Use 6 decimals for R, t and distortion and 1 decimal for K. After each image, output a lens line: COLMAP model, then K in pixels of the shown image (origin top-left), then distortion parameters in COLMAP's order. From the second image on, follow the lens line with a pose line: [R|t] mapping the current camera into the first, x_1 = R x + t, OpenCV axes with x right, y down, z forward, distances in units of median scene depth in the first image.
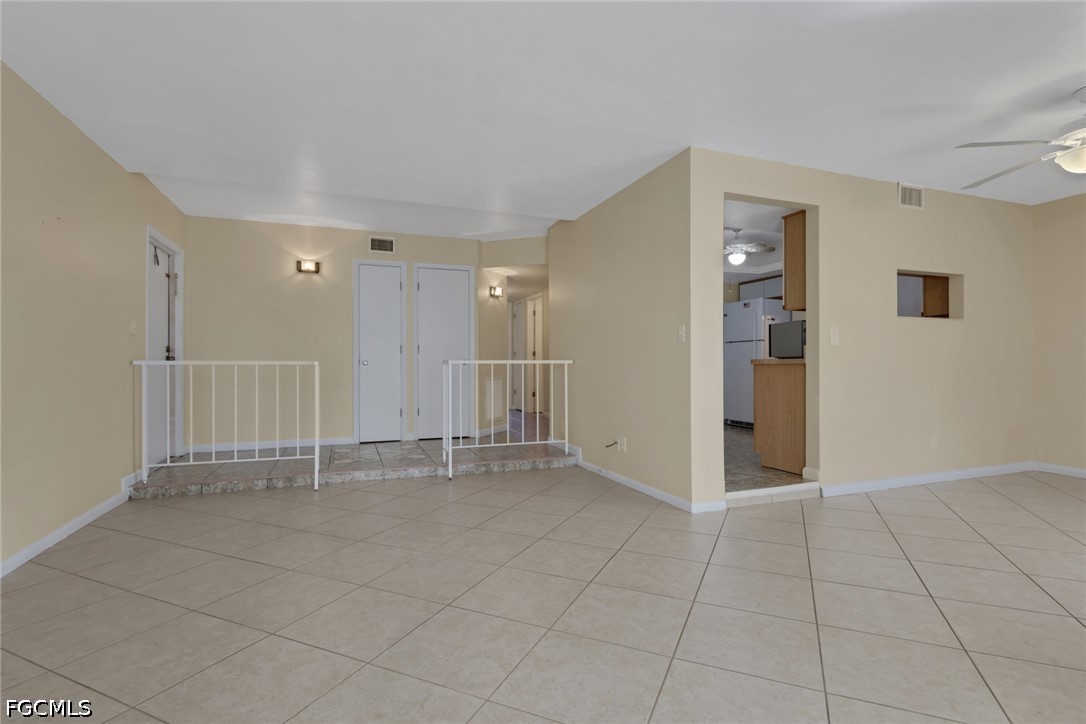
lens RADIAL K [[525.4, 0, 547.3], [0, 525.4, 366.9], [0, 0, 1]] dist [-0.003181, 0.003519]
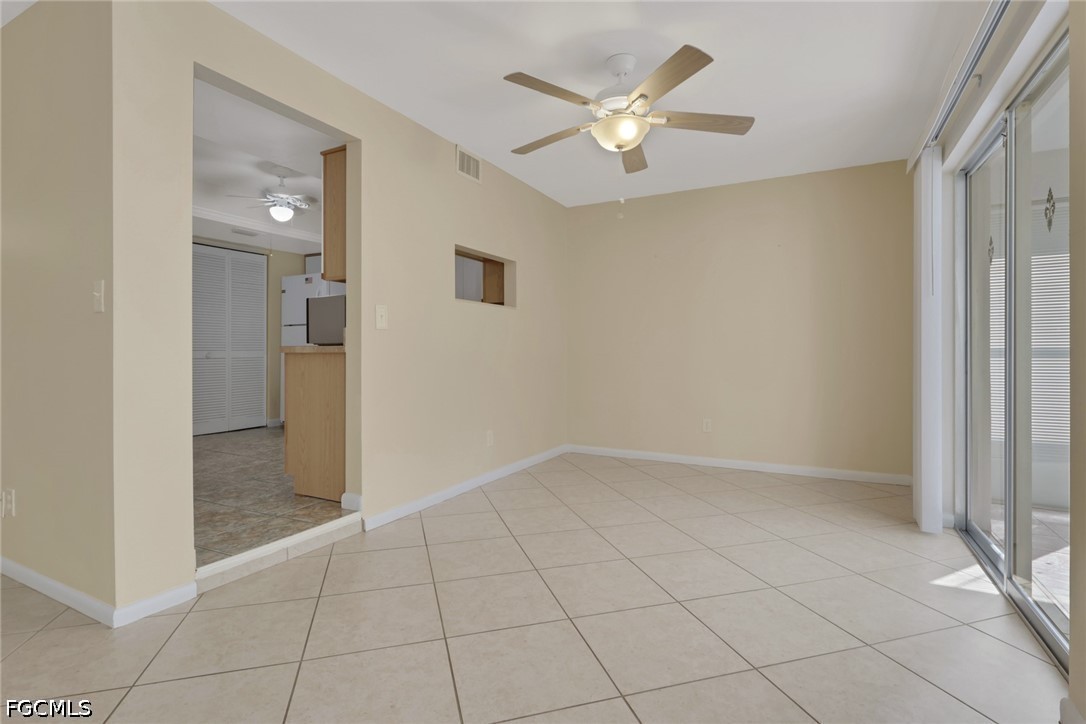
lens RADIAL K [[525.4, 0, 554.6], [0, 525.4, 353.4], [0, 0, 1]] dist [-0.003181, 0.003519]
pose [[0.742408, 0.004634, 0.669932, 0.210507], [-0.002296, 0.999988, -0.004372, -0.002540], [-0.669944, 0.001708, 0.742409, 0.249266]]
